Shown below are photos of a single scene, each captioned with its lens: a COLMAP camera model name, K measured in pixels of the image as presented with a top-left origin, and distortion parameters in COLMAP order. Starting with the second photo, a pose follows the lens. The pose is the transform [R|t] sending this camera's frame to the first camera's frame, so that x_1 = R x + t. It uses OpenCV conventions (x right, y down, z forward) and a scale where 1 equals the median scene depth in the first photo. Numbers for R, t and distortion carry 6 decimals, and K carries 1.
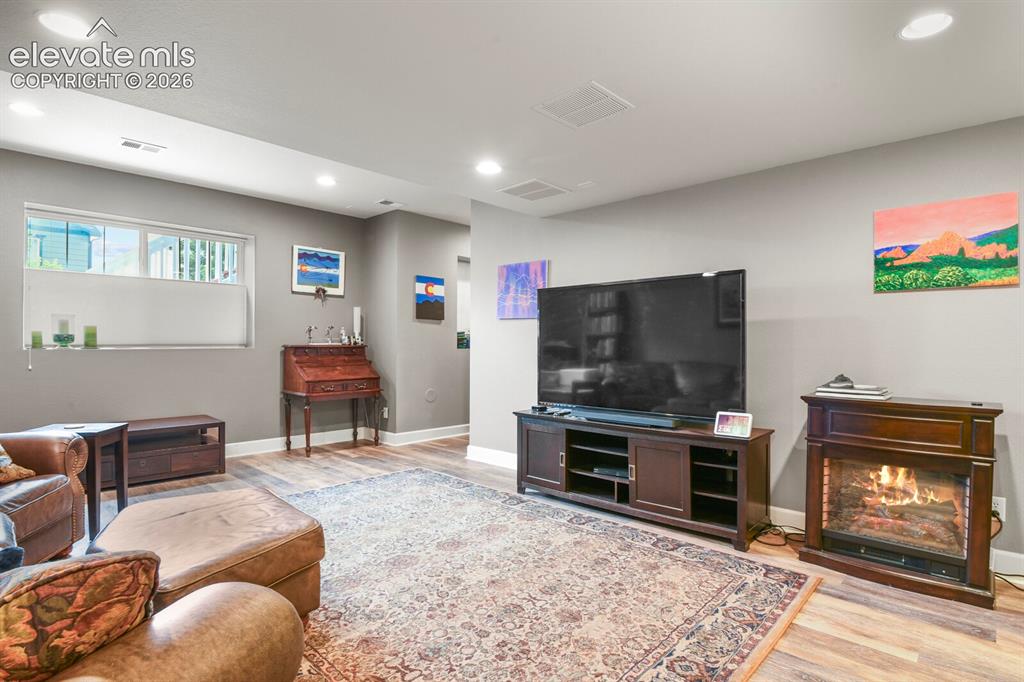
lens RADIAL K [[512.1, 0, 520.7], [0, 512.1, 344.0], [0, 0, 1]] dist [-0.020992, -0.000250]
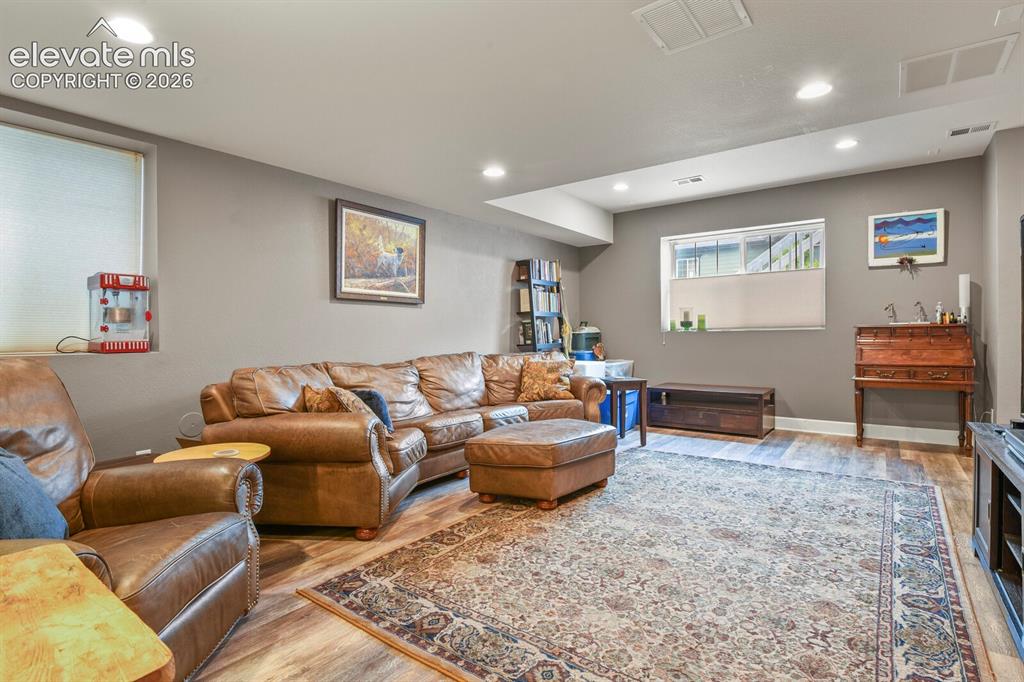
lens RADIAL K [[501.4, 0, 517.2], [0, 501.4, 336.7], [0, 0, 1]] dist [-0.022677, -0.002094]
pose [[0.106412, 0.000034, -0.994322, 0.590470], [0.011078, 0.999938, 0.001220, 0.022967], [0.994260, -0.011145, 0.106405, 0.428852]]
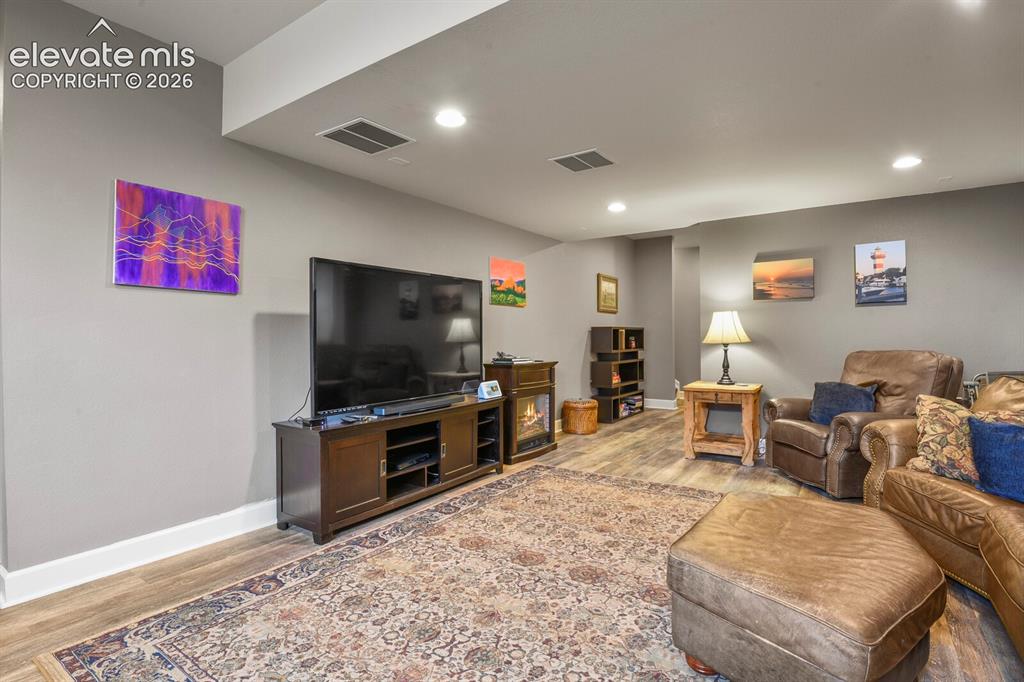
lens RADIAL K [[501.4, 0, 517.2], [0, 501.4, 336.7], [0, 0, 1]] dist [-0.022677, -0.002094]
pose [[-0.152531, -0.002532, 0.988295, -0.804989], [0.003332, 0.999990, 0.003077, 0.004681], [-0.988293, 0.003762, -0.152521, 0.935934]]
